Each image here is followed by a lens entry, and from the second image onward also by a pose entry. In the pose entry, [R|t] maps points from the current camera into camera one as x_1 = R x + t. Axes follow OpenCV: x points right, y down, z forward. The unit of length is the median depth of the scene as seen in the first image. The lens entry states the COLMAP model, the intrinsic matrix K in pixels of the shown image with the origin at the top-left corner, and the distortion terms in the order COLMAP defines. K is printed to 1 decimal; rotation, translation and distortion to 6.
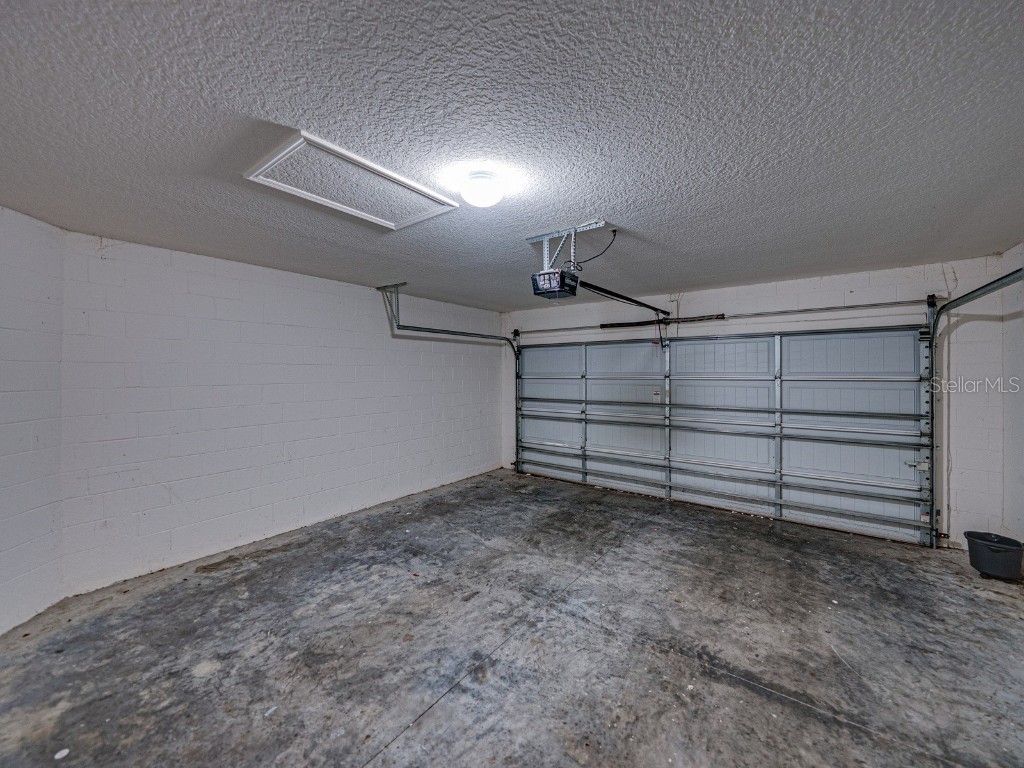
lens RADIAL K [[394.6, 0, 510.8], [0, 394.6, 377.5], [0, 0, 1]] dist [-0.003226, -0.000232]
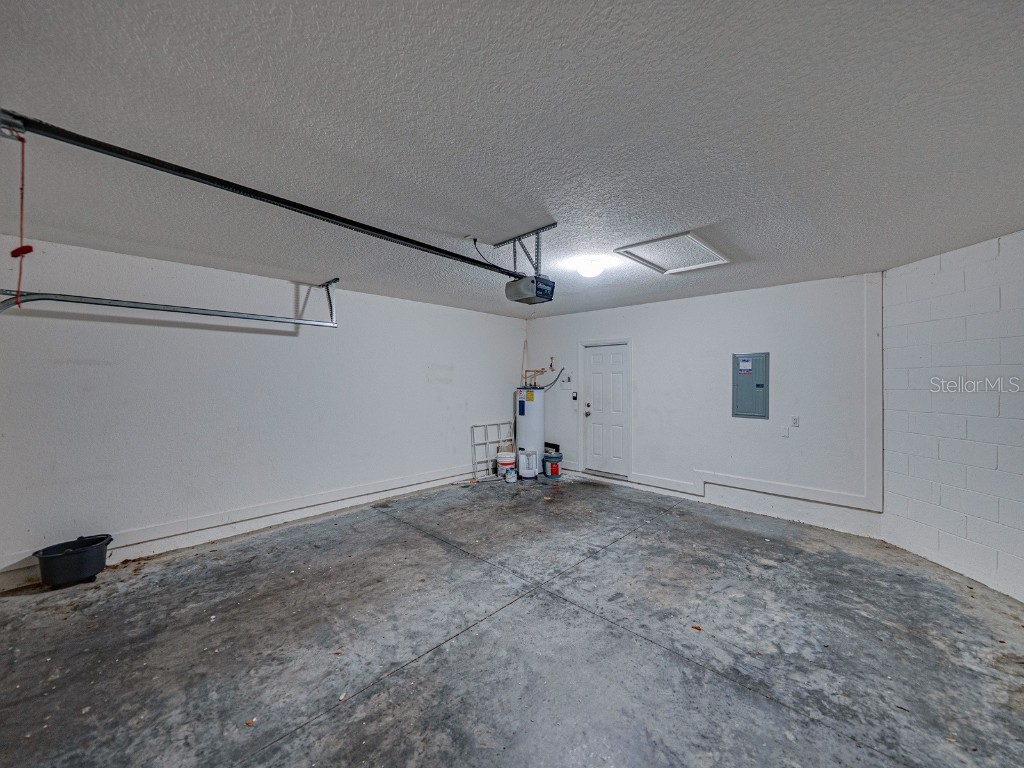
lens RADIAL K [[394.6, 0, 511.4], [0, 394.6, 381.7], [0, 0, 1]] dist [-0.003226, -0.000232]
pose [[-0.990628, -0.002389, 0.136569, 0.025250], [-0.000256, 0.999878, 0.015638, -0.010278], [-0.136590, 0.015456, -0.990507, 2.030033]]
